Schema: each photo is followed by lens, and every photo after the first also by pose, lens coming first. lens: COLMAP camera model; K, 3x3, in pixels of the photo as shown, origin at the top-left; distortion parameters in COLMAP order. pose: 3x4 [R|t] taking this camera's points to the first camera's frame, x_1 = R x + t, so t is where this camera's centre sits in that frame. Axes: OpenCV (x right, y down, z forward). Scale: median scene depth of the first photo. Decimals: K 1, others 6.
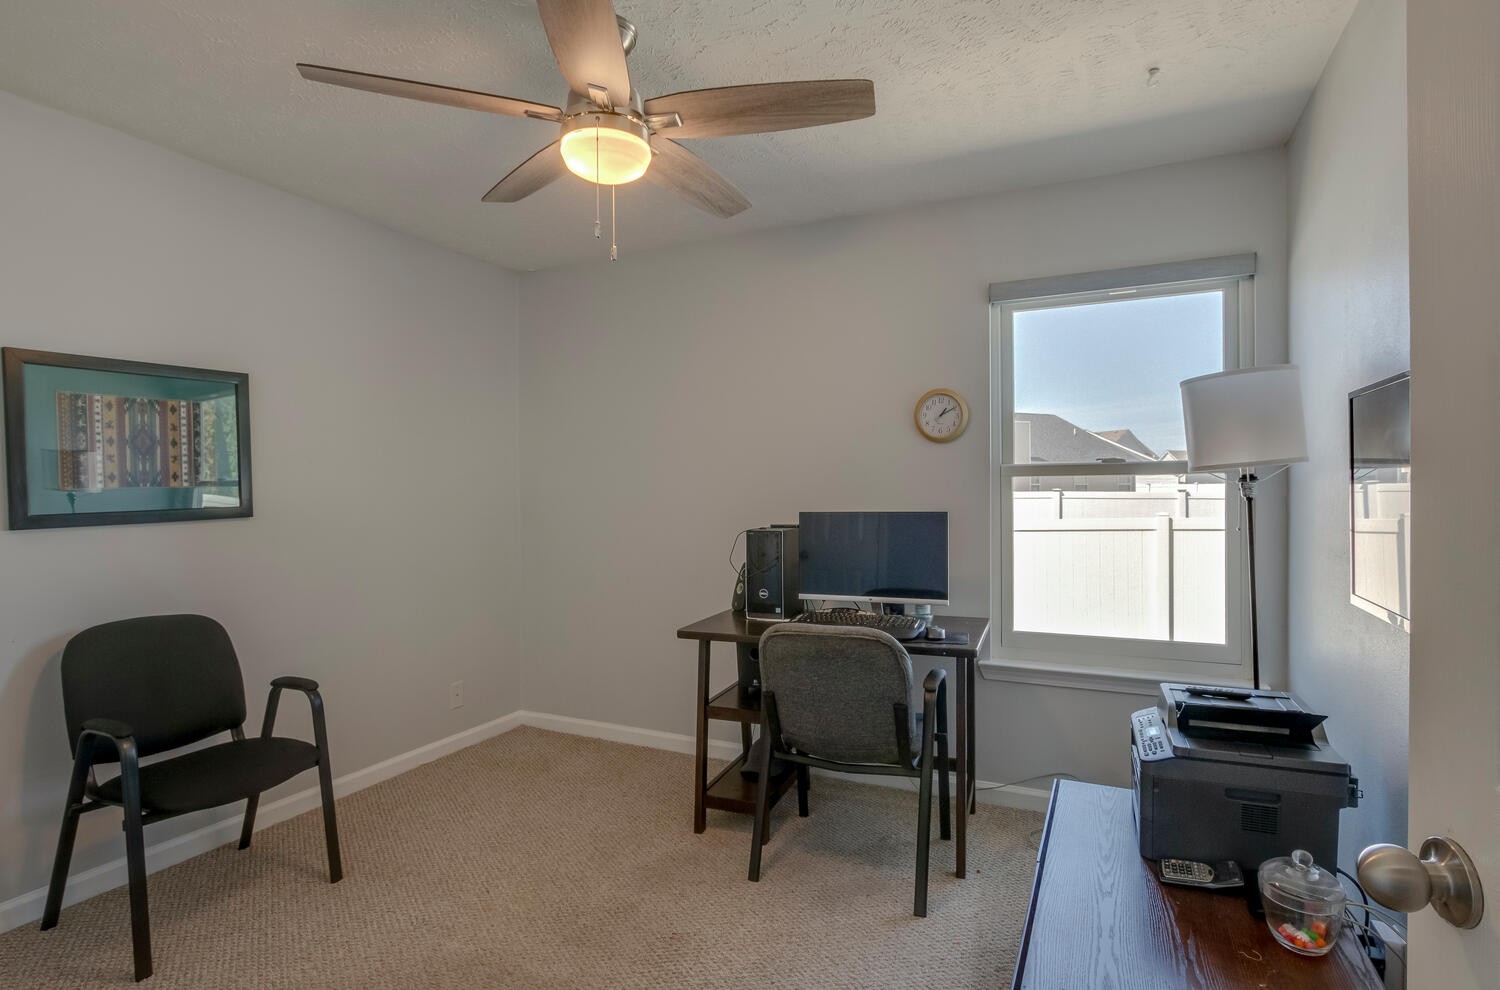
lens RADIAL K [[770.4, 0, 750.9], [0, 770.4, 494.0], [0, 0, 1]] dist [0.000190, 0.000022]
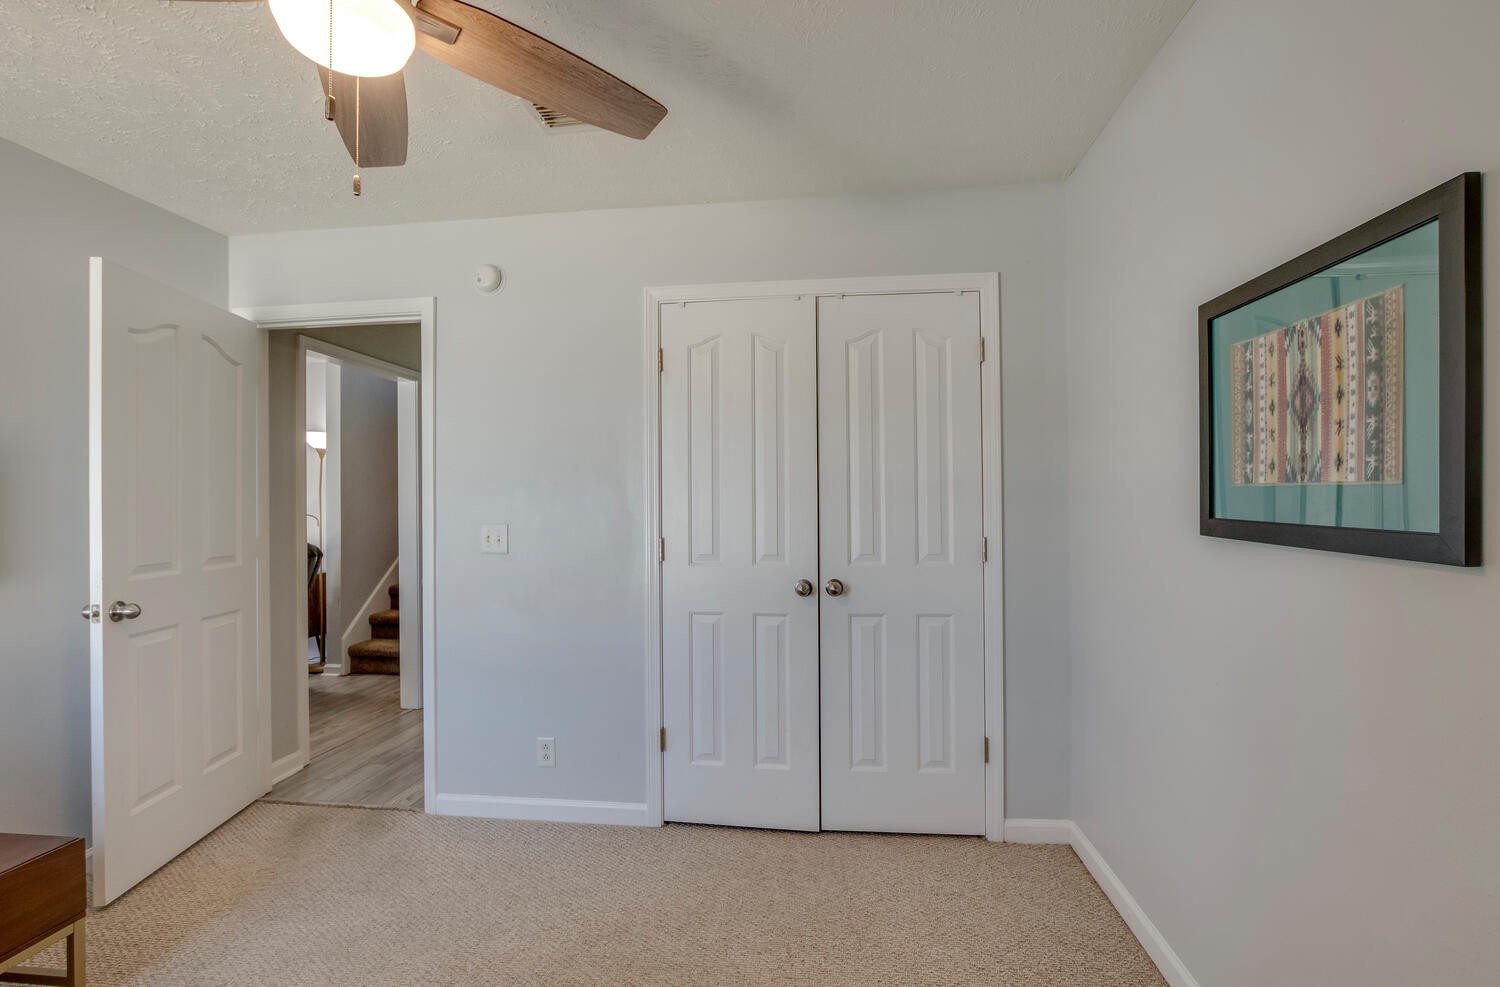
lens RADIAL K [[770.4, 0, 747.3], [0, 770.4, 491.5], [0, 0, 1]] dist [0.000190, 0.000022]
pose [[-0.944177, 0.019755, -0.328847, -0.231957], [0.013314, 0.999673, 0.021828, -0.020127], [0.329171, 0.016231, -0.944131, 1.417199]]
